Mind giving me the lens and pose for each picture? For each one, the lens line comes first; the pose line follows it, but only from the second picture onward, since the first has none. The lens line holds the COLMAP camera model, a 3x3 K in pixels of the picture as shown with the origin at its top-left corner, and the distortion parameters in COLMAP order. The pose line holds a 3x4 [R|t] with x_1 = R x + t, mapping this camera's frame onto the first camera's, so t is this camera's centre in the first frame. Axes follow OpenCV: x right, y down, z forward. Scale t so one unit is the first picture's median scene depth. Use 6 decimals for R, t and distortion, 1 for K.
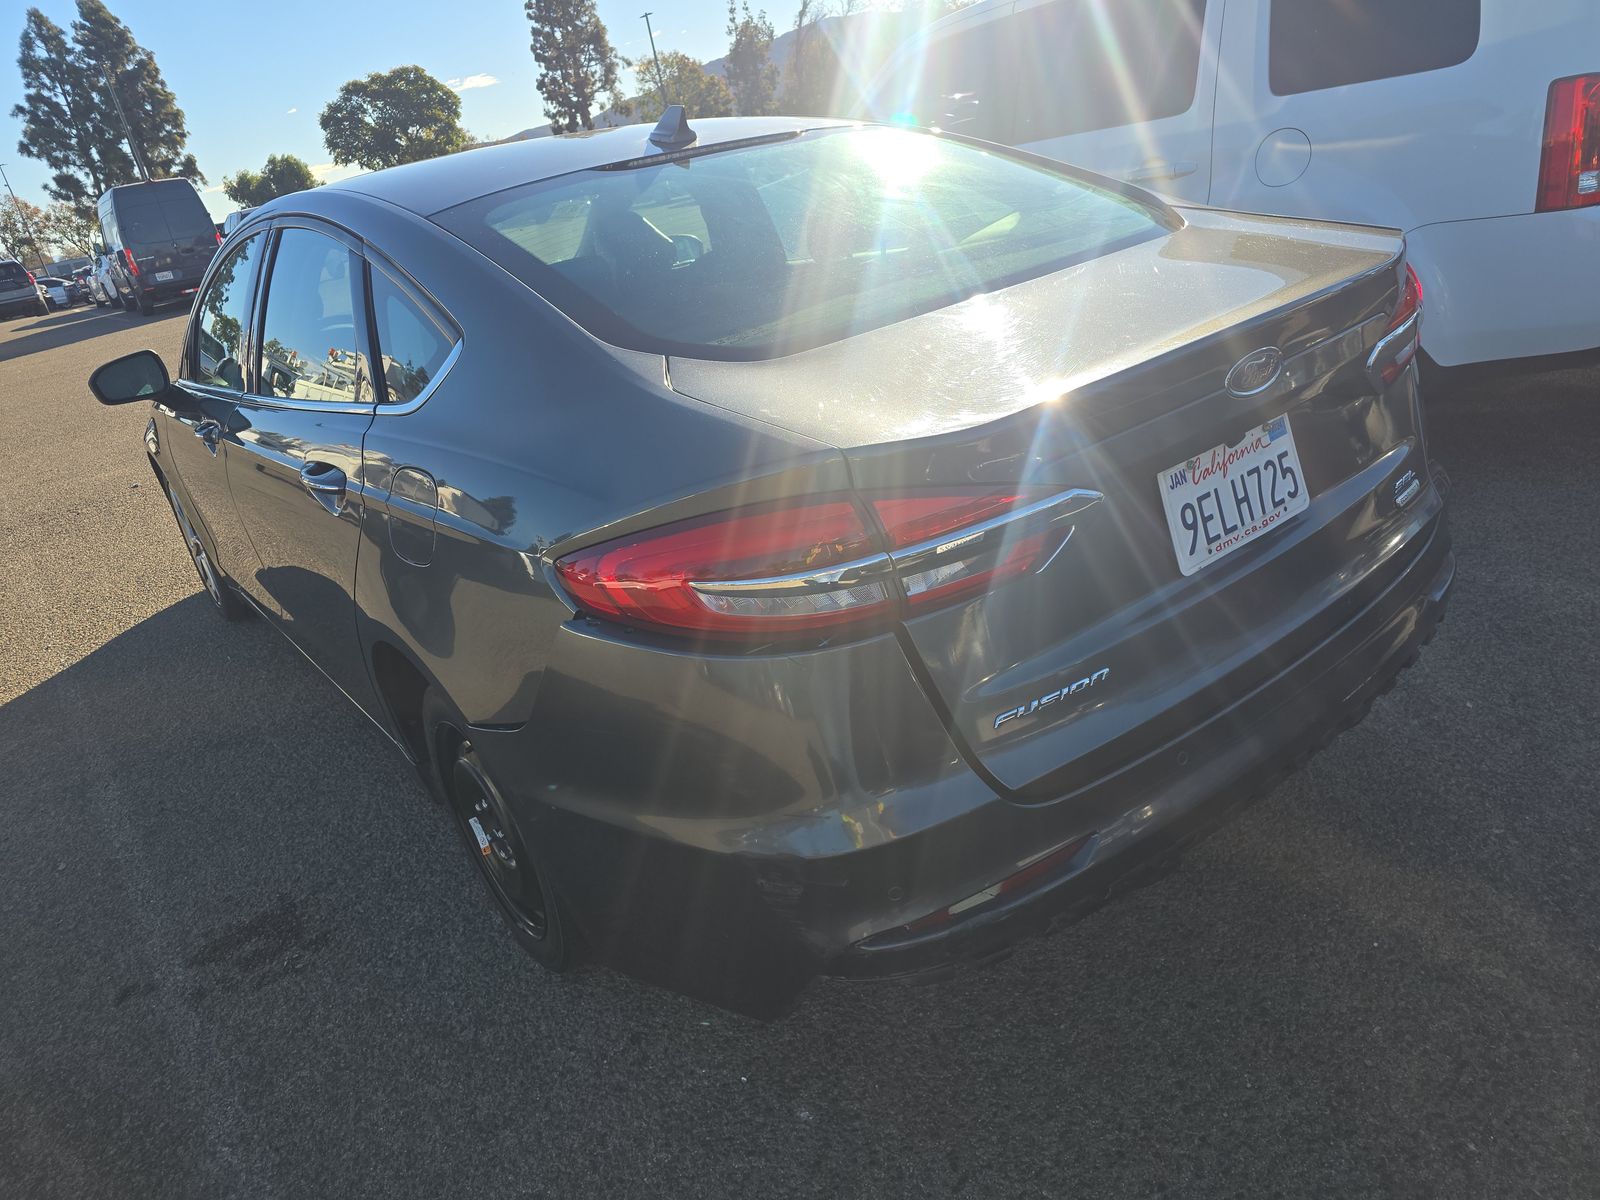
lens RADIAL K [[1055.8, 0, 800.0], [0, 1055.8, 600.0], [0, 0, 1]] dist [0.073466, -0.074247]
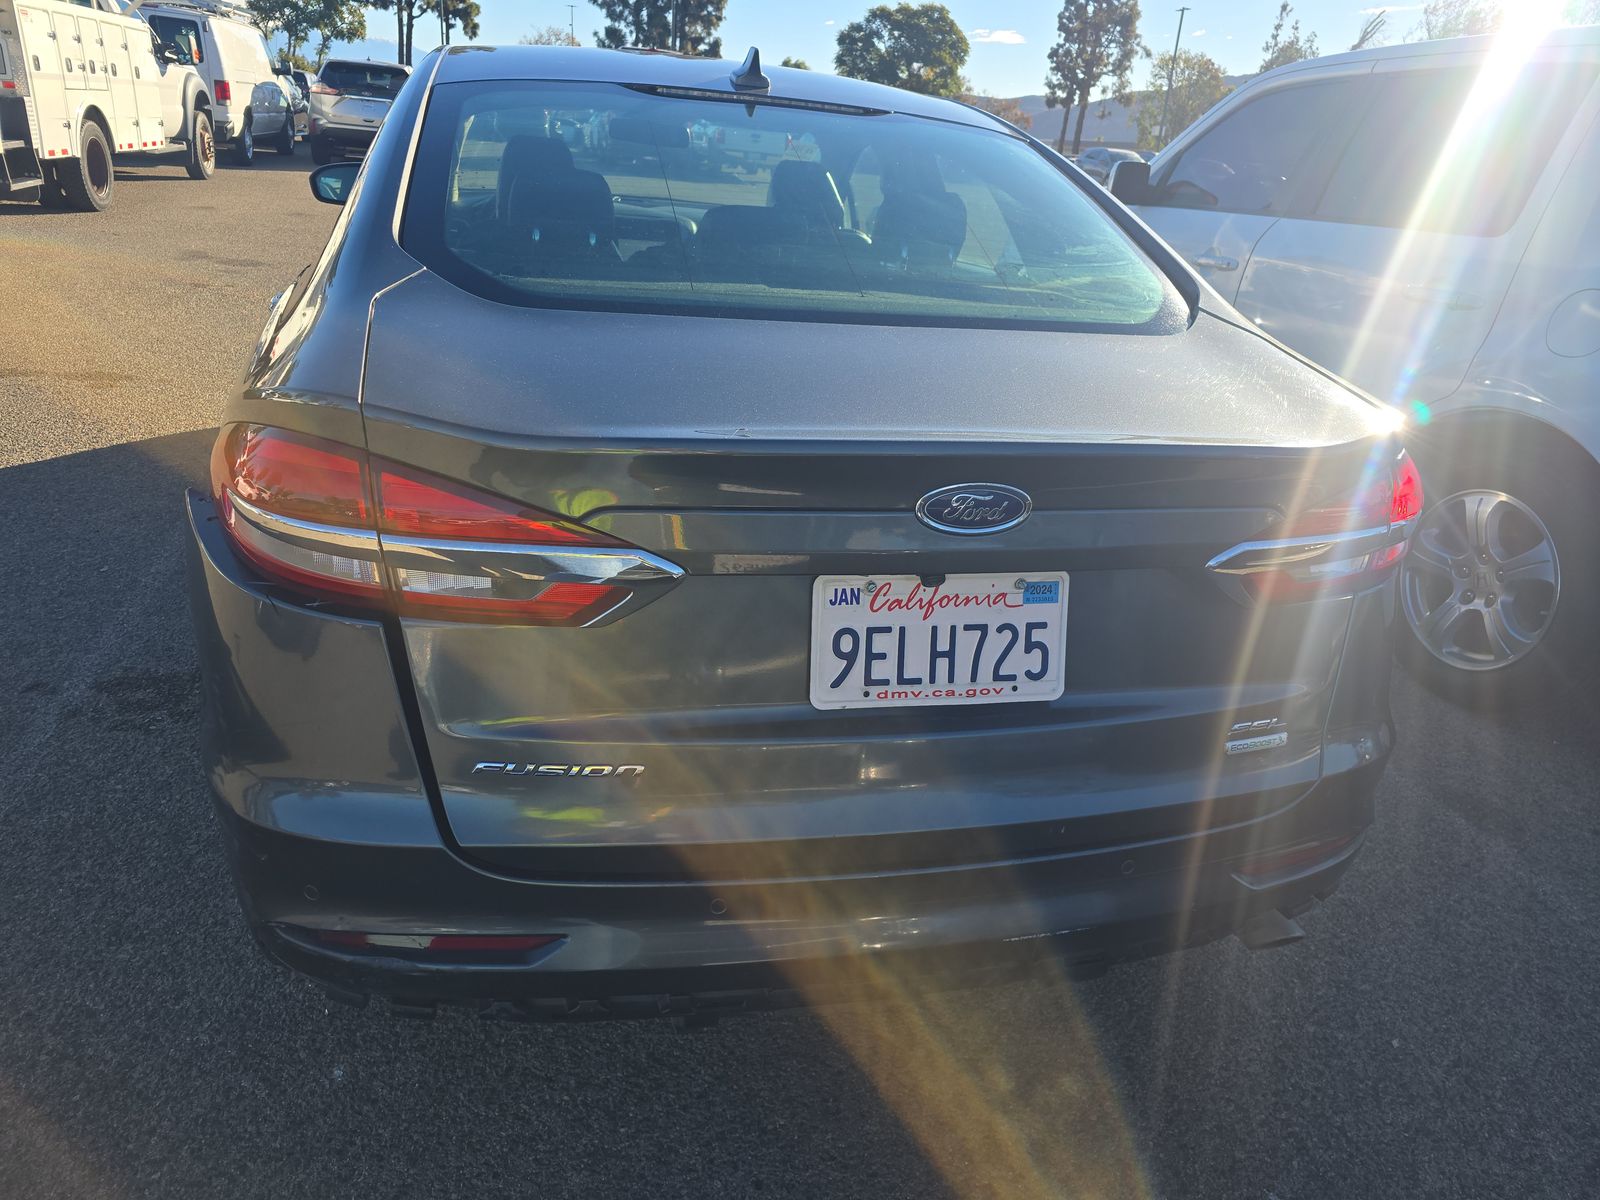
lens RADIAL K [[1055.8, 0, 800.0], [0, 1055.8, 600.0], [0, 0, 1]] dist [0.073466, -0.074247]
pose [[0.887913, 0.380248, -0.258887, 0.507429], [-0.374378, 0.924347, 0.073647, -0.149397], [0.267305, 0.031529, 0.963096, 0.191221]]
